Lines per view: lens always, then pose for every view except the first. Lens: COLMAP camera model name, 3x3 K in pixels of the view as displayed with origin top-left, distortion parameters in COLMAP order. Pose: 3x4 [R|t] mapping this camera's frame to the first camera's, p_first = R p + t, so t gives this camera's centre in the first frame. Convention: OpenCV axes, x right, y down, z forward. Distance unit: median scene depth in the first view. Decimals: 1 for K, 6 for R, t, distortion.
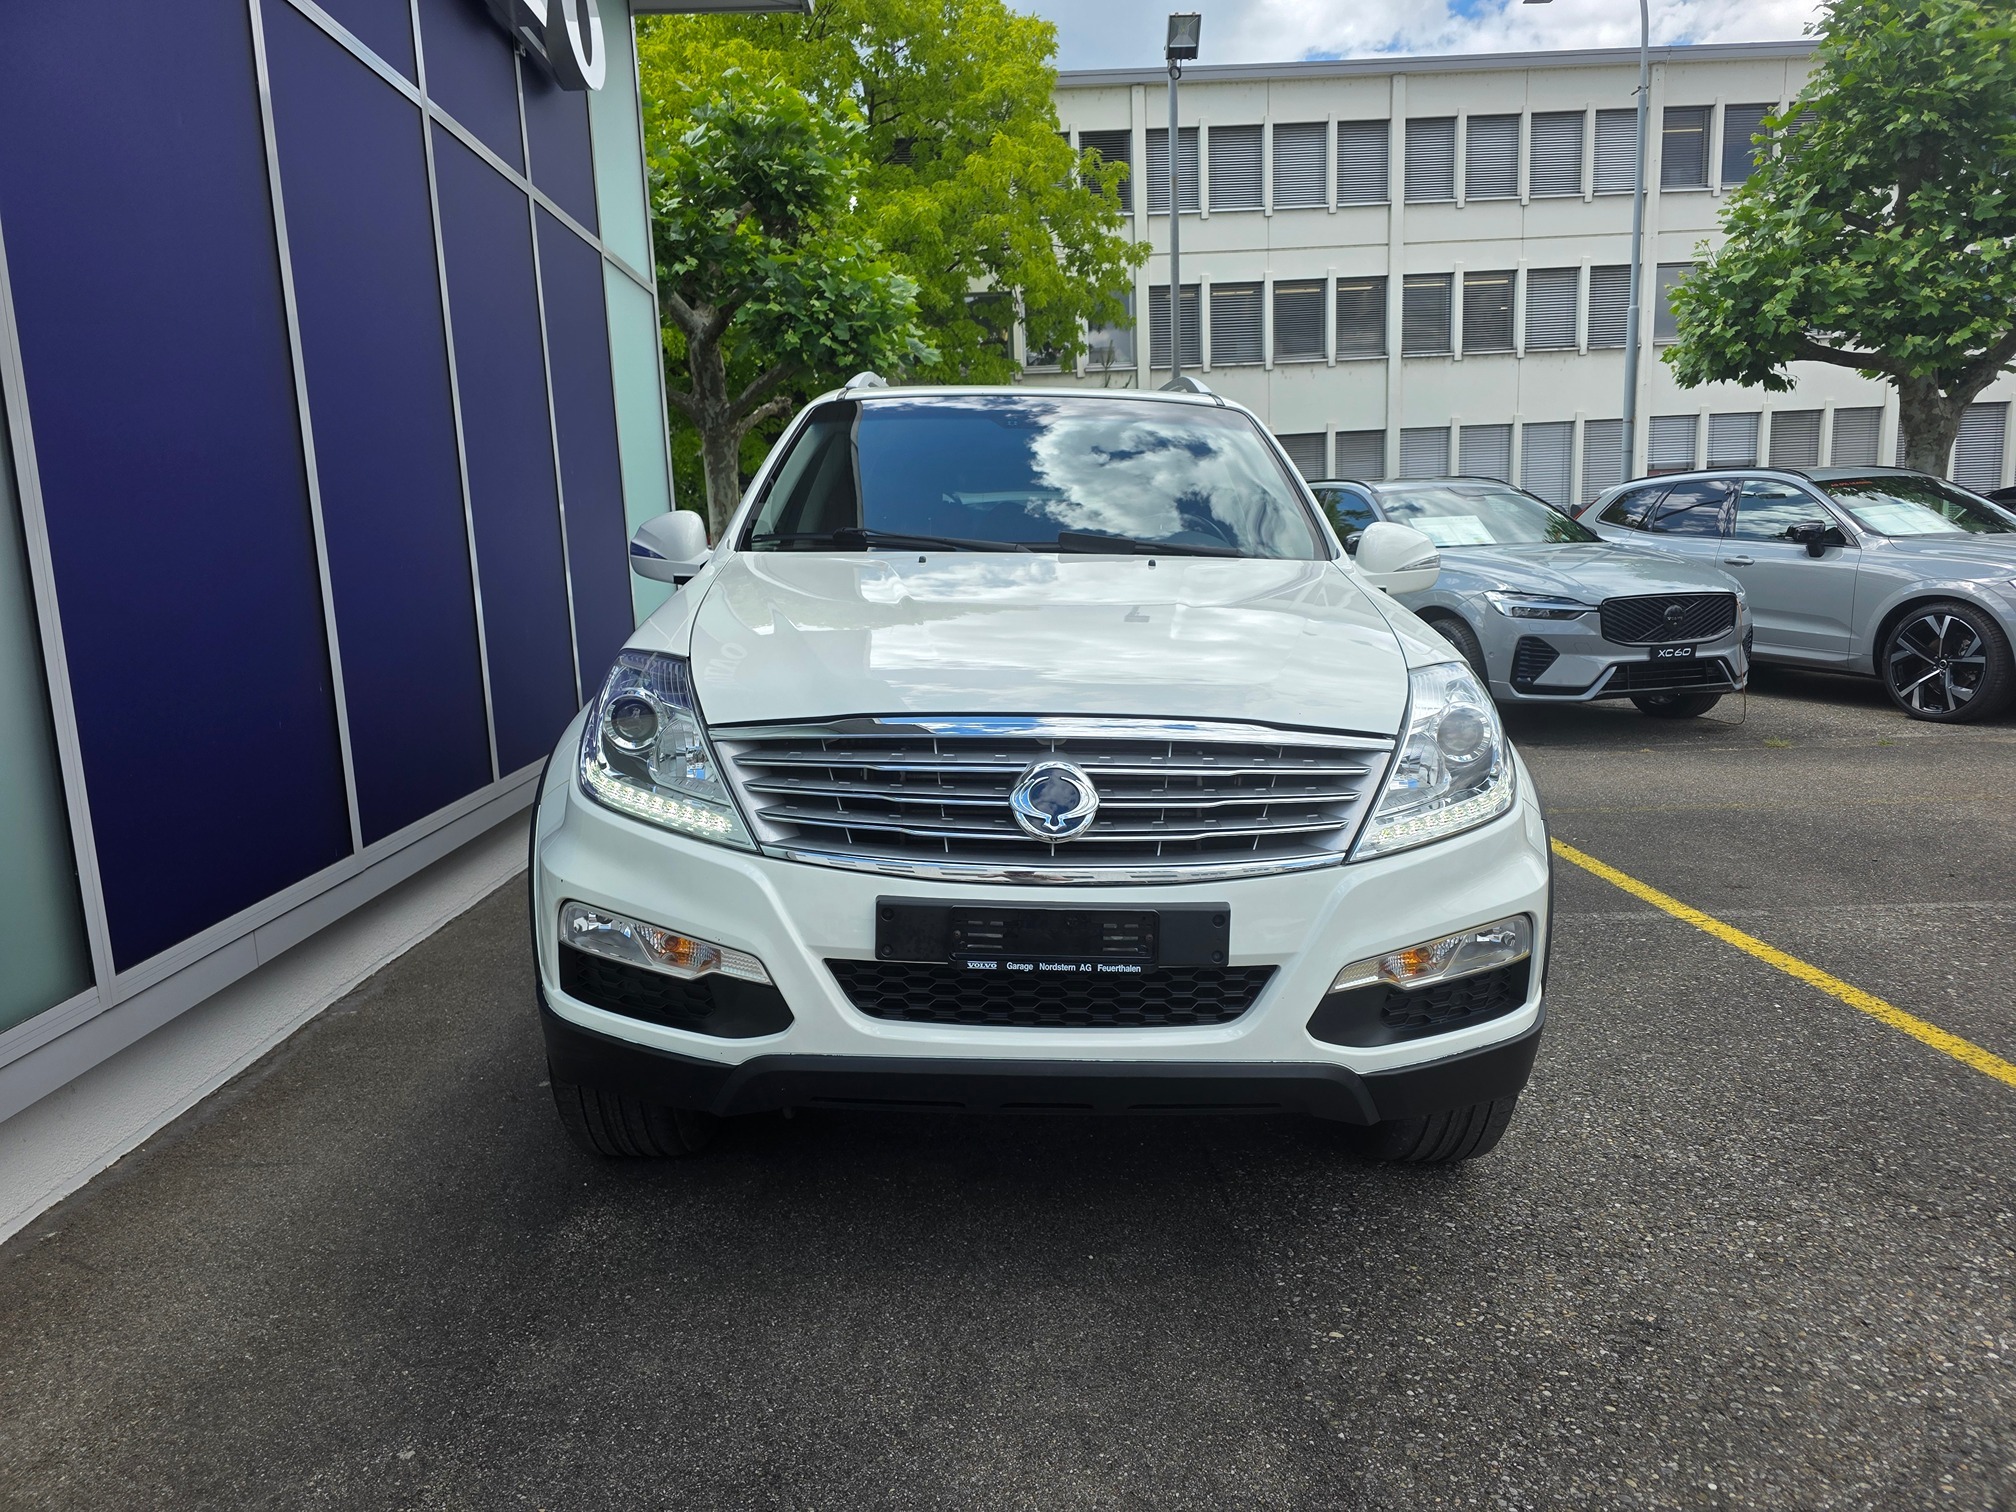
lens RADIAL K [[1345.9, 0, 1008.0], [0, 1345.9, 756.0], [0, 0, 1]] dist [0.057867, -0.047412]
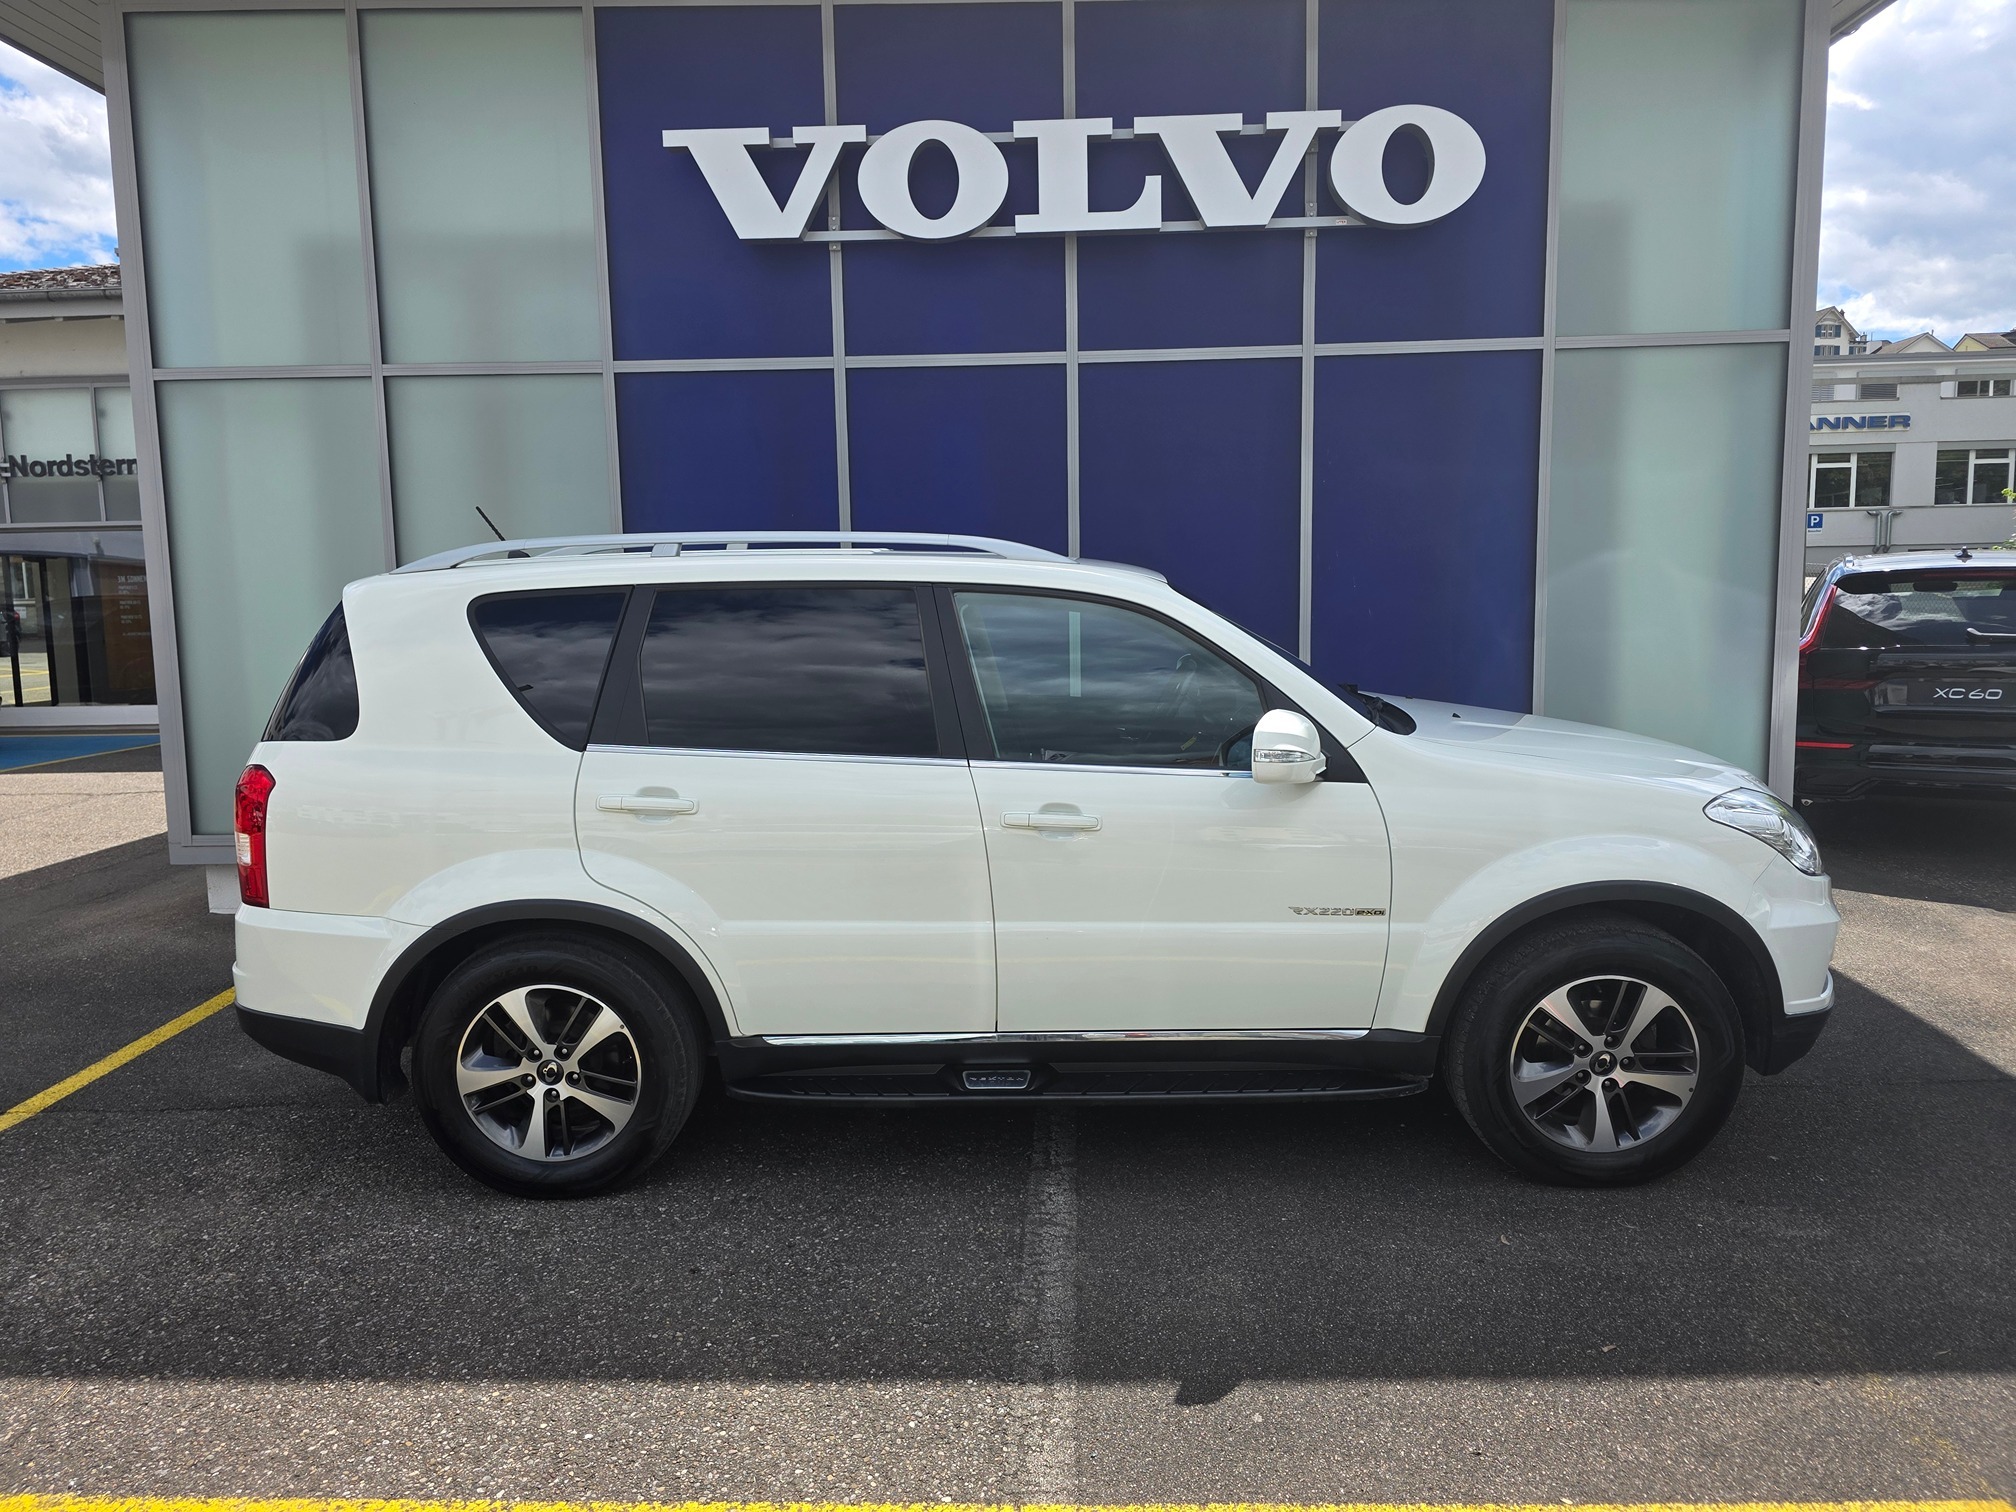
lens RADIAL K [[1345.9, 0, 1008.0], [0, 1345.9, 756.0], [0, 0, 1]] dist [0.057867, -0.047412]
pose [[-0.055983, 0.149044, -0.987245, 0.863521], [-0.138588, 0.978063, 0.155516, -0.227053], [0.988767, 0.145527, -0.034099, 0.843405]]
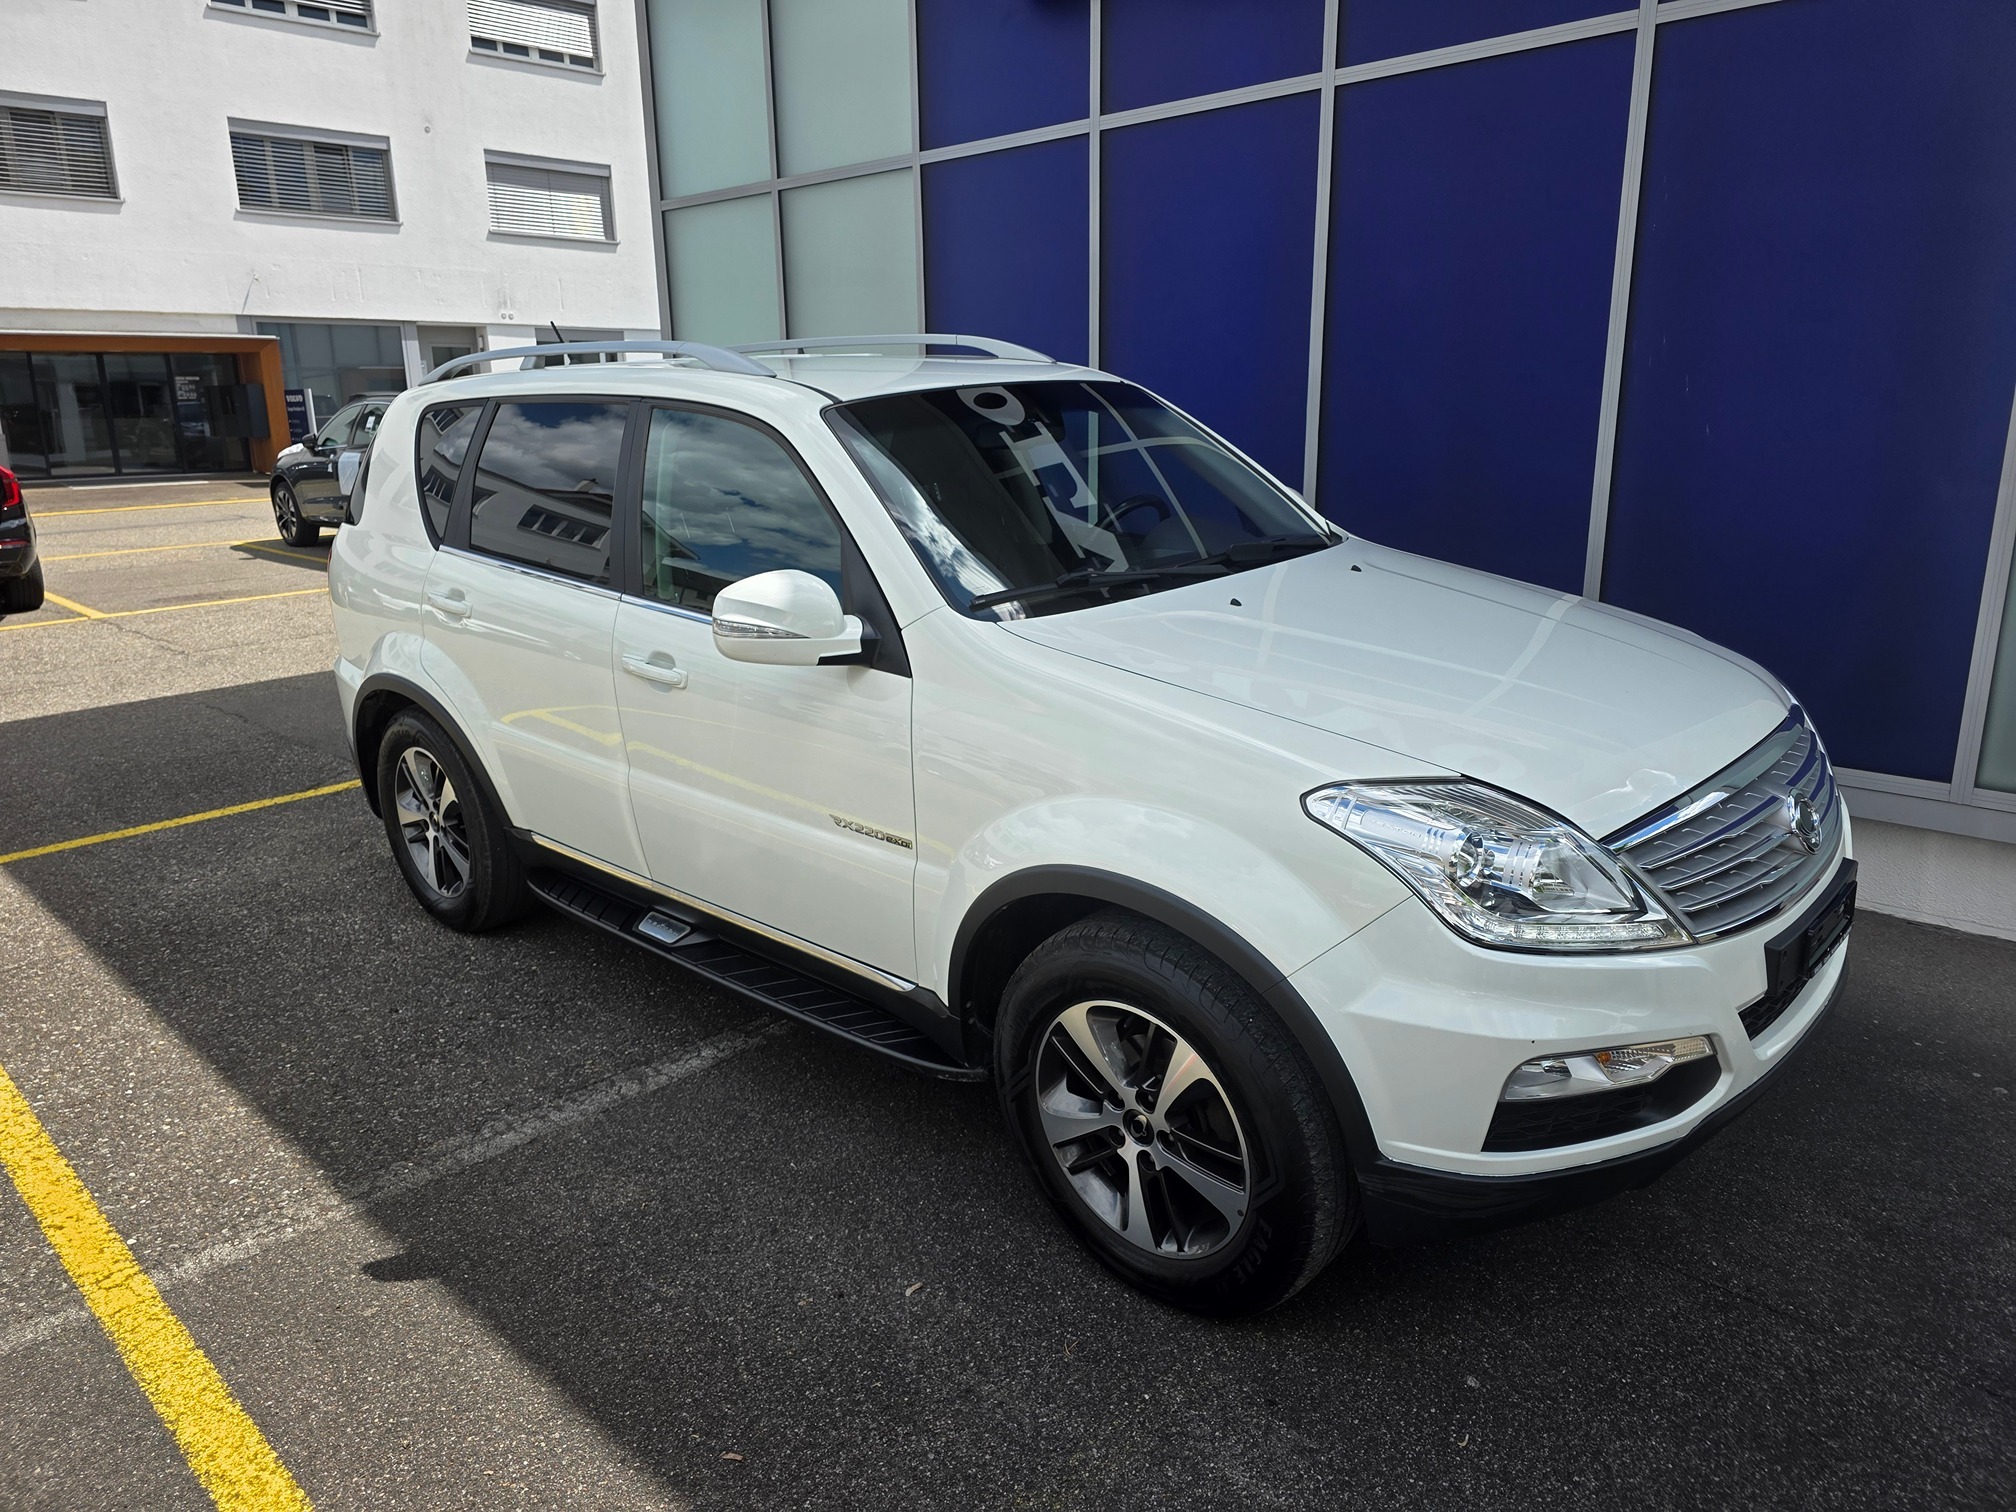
lens RADIAL K [[1356.4, 0, 1018.8], [0, 1356.4, 744.8], [0, 0, 1]] dist [0.053262, -0.042956]
pose [[-0.710612, 0.219143, -0.668586, 0.501094], [-0.070949, 0.923094, 0.377972, -0.311977], [0.699998, 0.316027, -0.640413, 1.385510]]
